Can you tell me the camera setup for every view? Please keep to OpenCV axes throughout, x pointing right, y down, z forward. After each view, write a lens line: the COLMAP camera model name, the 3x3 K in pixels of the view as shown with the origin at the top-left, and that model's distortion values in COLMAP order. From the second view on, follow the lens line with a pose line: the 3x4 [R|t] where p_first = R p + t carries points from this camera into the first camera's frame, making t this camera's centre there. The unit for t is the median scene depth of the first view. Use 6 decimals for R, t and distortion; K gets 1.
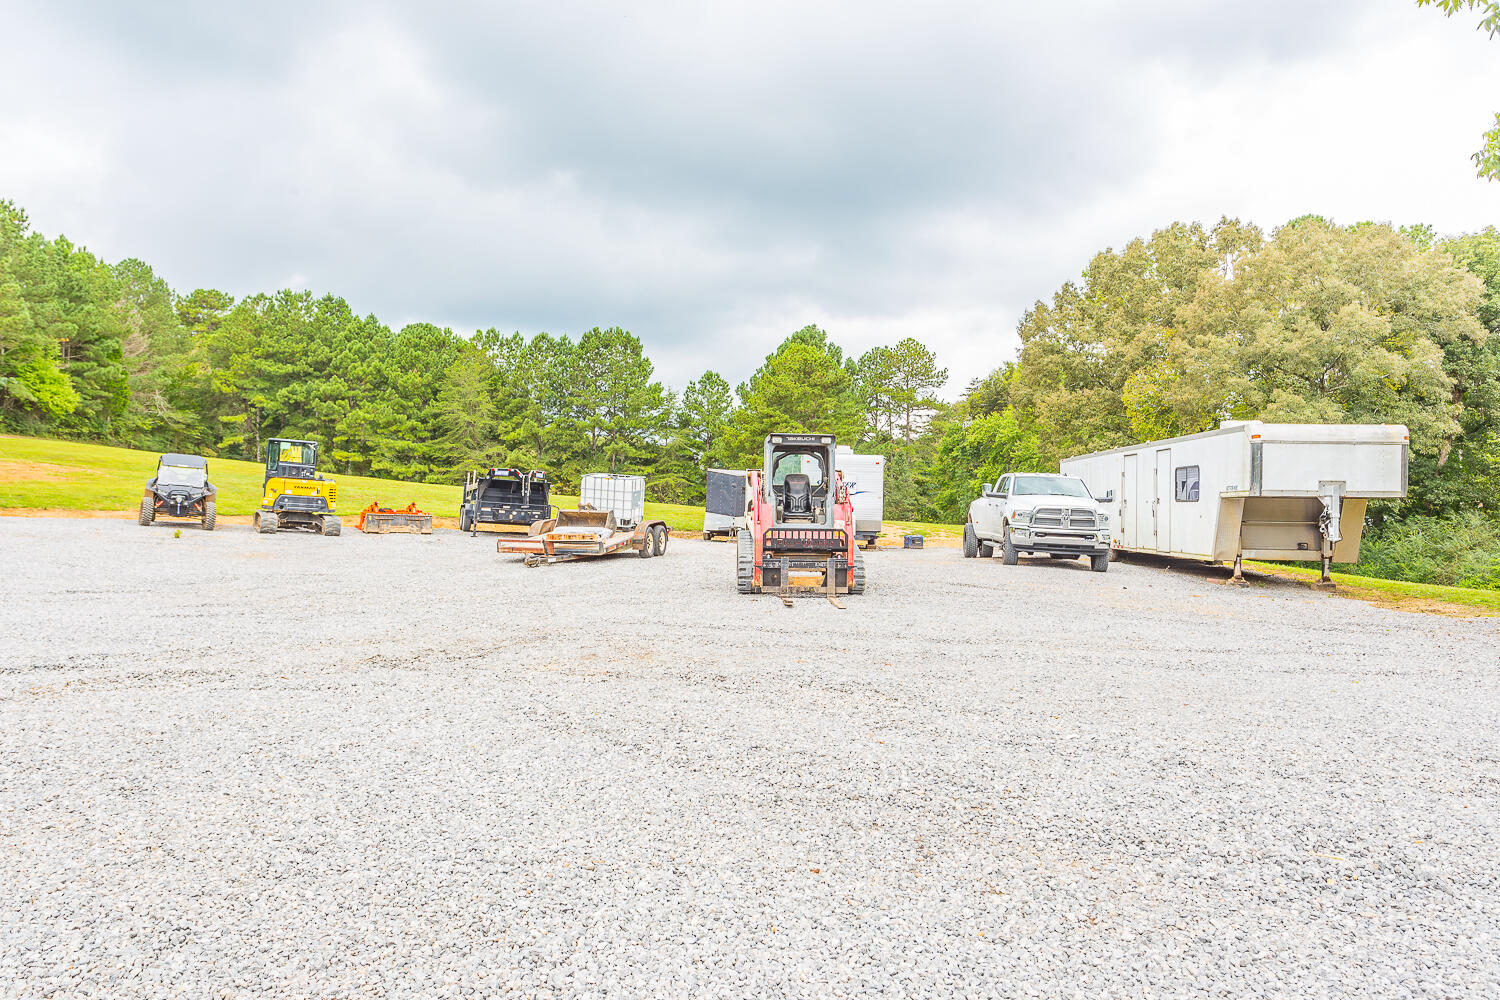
lens RADIAL K [[1141.9, 0, 739.7], [0, 1141.9, 500.3], [0, 0, 1]] dist [0.001253, -0.003964]
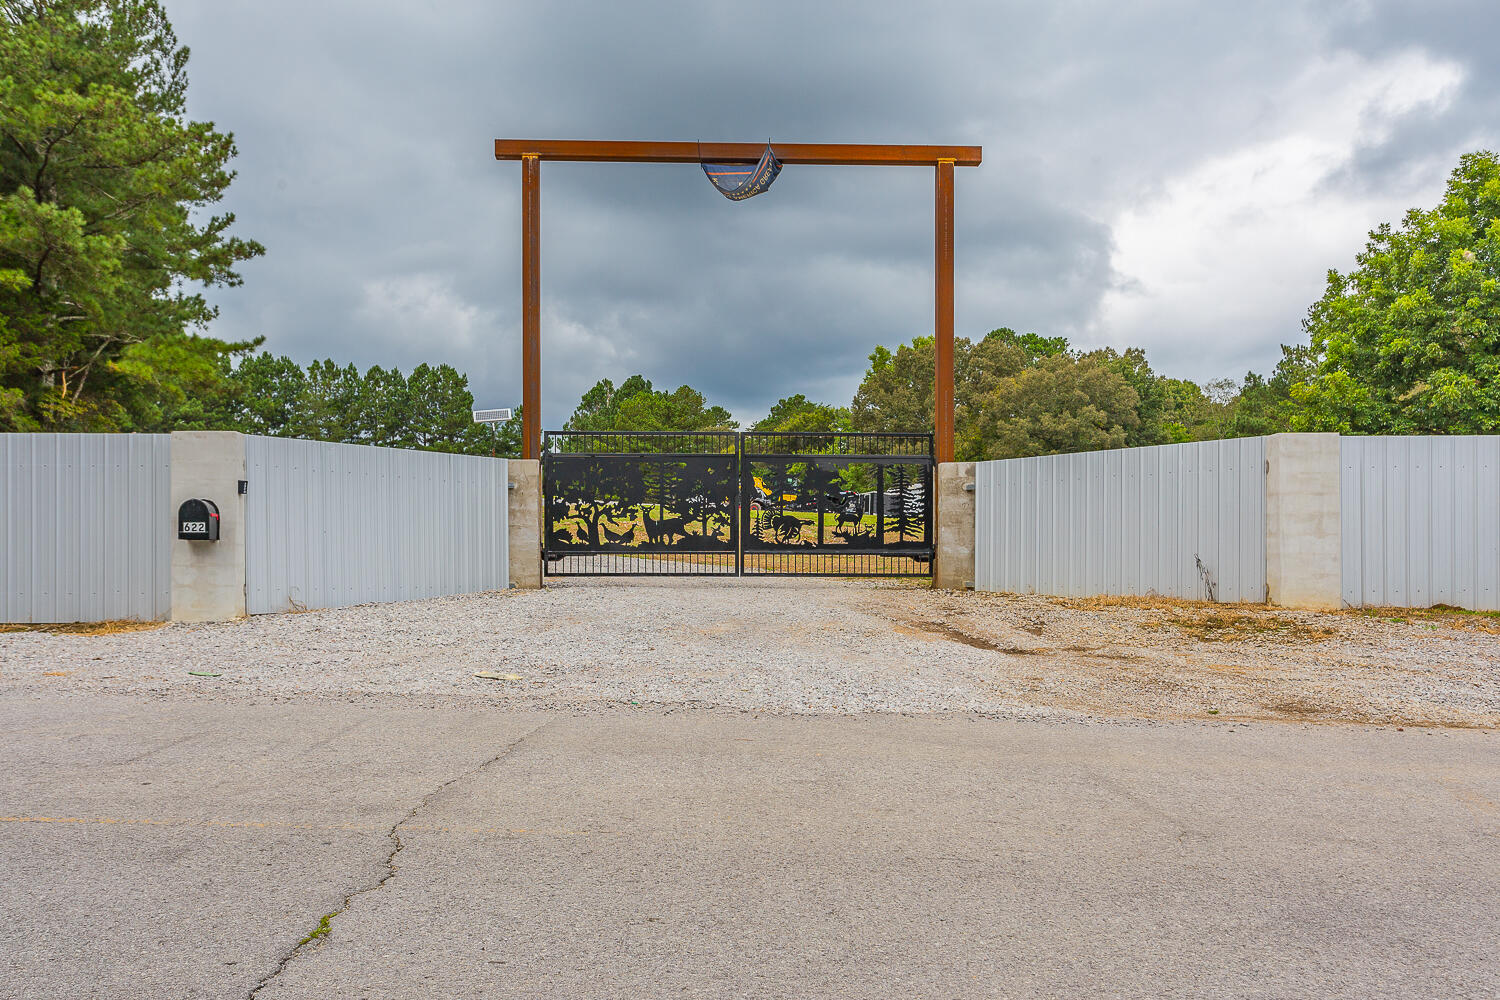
lens RADIAL K [[1235.7, 0, 723.4], [0, 1235.7, 583.2], [0, 0, 1]] dist [0.023320, -0.015327]
pose [[0.913924, -0.023623, 0.405198, -0.370554], [0.002846, 0.998653, 0.051801, 0.006072], [-0.405876, -0.046189, 0.912760, -0.276637]]
